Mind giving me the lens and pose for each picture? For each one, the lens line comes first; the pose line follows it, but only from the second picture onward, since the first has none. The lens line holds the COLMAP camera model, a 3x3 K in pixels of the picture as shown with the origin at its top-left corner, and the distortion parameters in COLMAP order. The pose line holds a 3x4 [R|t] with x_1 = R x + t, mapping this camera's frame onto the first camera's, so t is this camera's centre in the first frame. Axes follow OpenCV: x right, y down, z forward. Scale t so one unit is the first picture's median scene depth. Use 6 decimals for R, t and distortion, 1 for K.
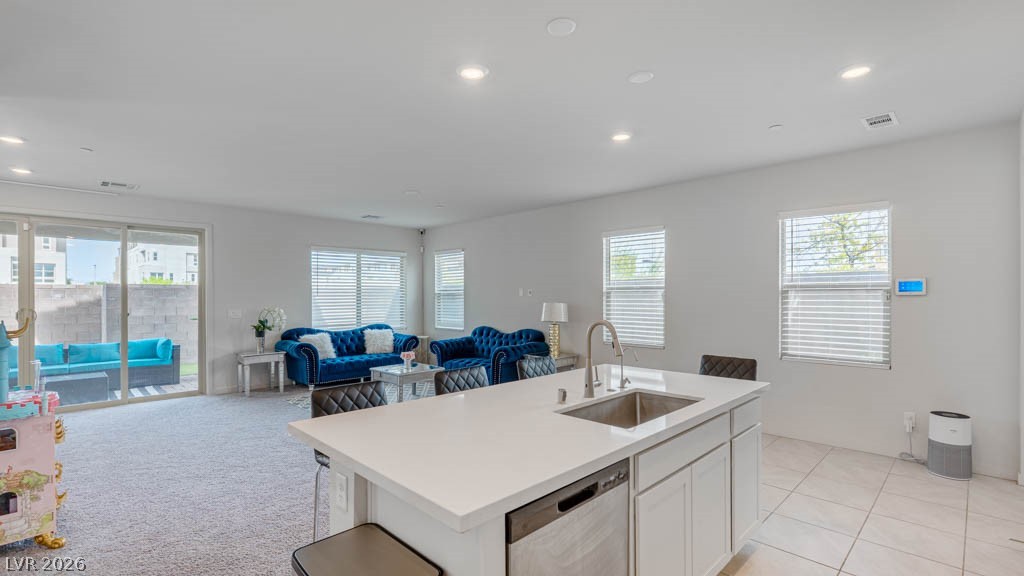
lens RADIAL K [[473.2, 0, 512.0], [0, 473.2, 288.0], [0, 0, 1]] dist [0.000314, 0.000033]
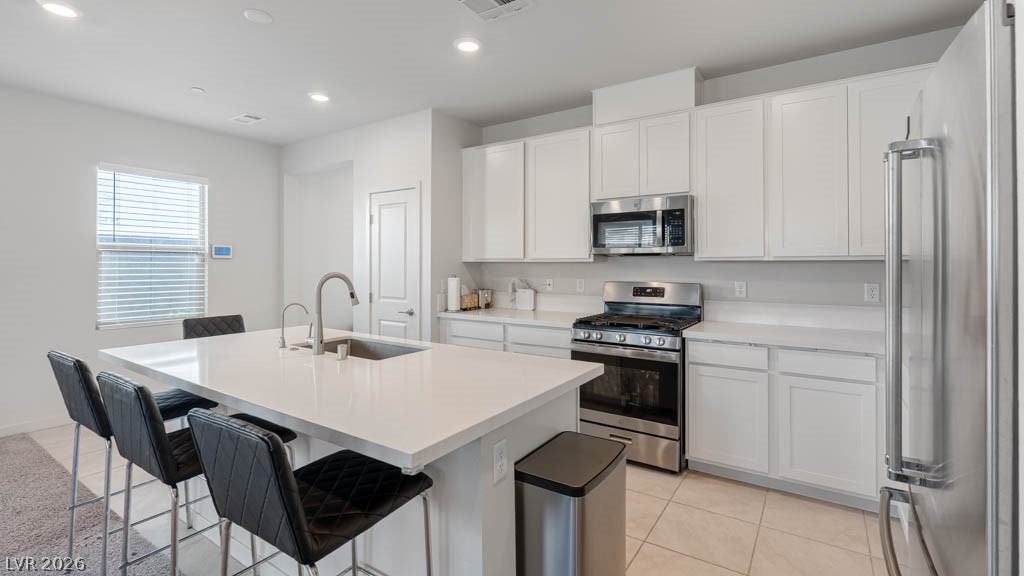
lens RADIAL K [[487.8, 0, 511.7], [0, 487.8, 261.4], [0, 0, 1]] dist [0.000346, 0.000052]
pose [[-0.155847, 0.007443, 0.987753, -0.544128], [-0.014253, 0.999851, -0.009783, 0.025594], [-0.987678, -0.015603, -0.155718, 0.455609]]
